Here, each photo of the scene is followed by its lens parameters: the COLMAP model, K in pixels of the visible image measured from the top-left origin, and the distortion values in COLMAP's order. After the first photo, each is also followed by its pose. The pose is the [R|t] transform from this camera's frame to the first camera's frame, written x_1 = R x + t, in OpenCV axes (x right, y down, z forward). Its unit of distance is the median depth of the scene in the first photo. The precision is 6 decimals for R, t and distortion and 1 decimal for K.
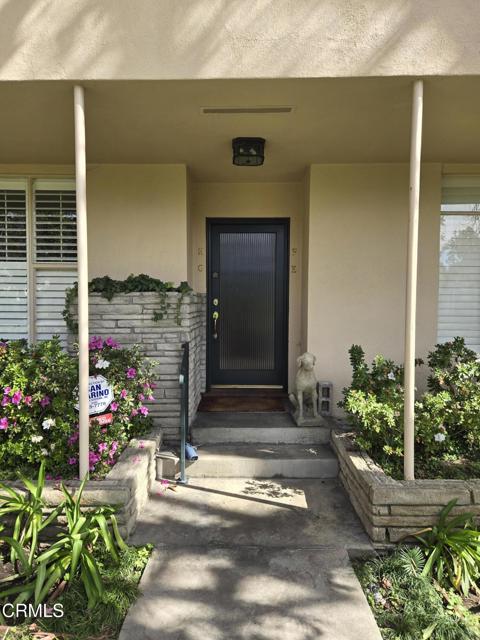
lens RADIAL K [[430.5, 0, 241.5], [0, 430.5, 324.6], [0, 0, 1]] dist [0.052851, -0.023264]
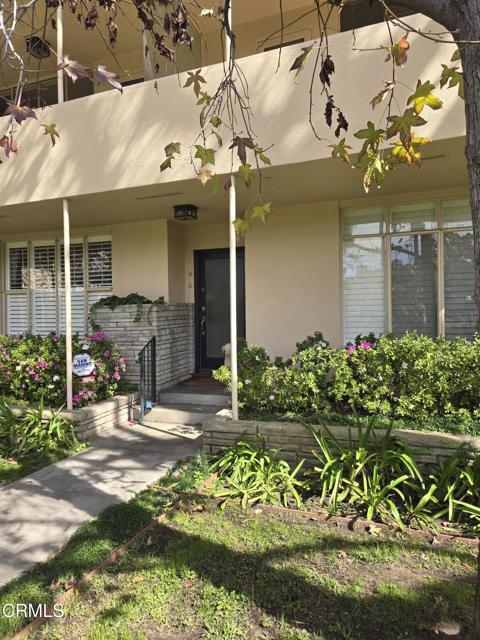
lens RADIAL K [[430.5, 0, 238.6], [0, 430.5, 318.0], [0, 0, 1]] dist [0.052851, -0.023264]
pose [[0.939381, -0.014228, -0.342579, 0.885920], [0.006254, 0.999683, -0.024368, 0.019136], [0.342817, 0.020748, 0.939173, -0.457413]]
